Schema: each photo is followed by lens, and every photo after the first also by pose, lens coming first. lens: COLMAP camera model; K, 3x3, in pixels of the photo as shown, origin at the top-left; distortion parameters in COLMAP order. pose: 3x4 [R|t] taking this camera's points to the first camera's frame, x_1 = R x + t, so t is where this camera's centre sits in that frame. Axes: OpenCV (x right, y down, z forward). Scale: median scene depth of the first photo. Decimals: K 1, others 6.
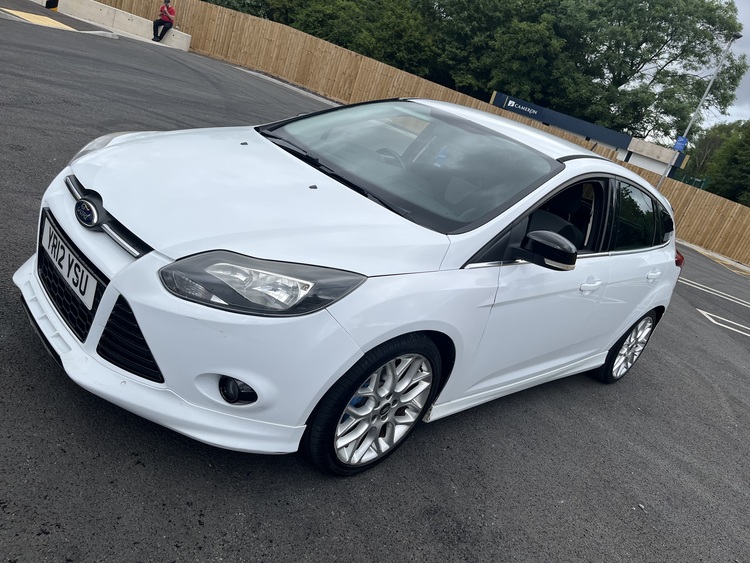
lens RADIAL K [[573.2, 0, 377.7], [0, 573.2, 267.5], [0, 0, 1]] dist [0.089265, -0.129225]
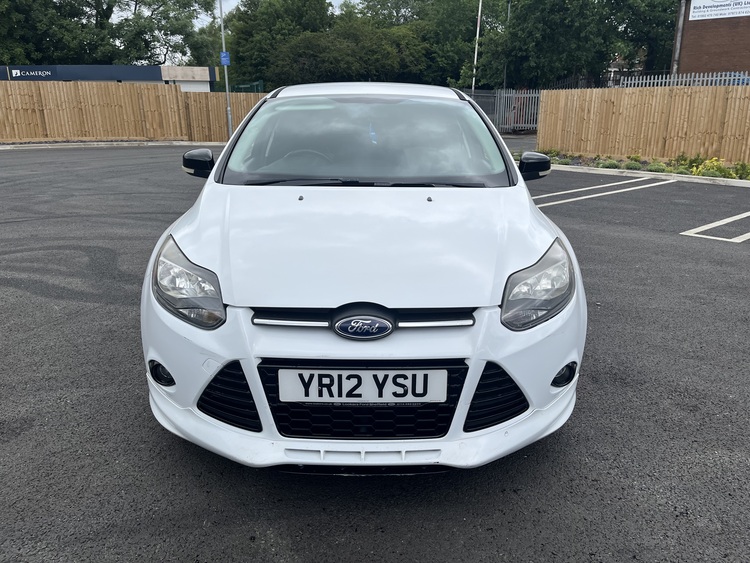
lens RADIAL K [[573.2, 0, 377.7], [0, 573.2, 267.5], [0, 0, 1]] dist [0.089265, -0.129225]
pose [[0.656070, -0.505978, 0.559962, -0.696149], [0.442204, 0.858985, 0.258072, -0.292530], [-0.611578, 0.078304, 0.787300, 0.203385]]
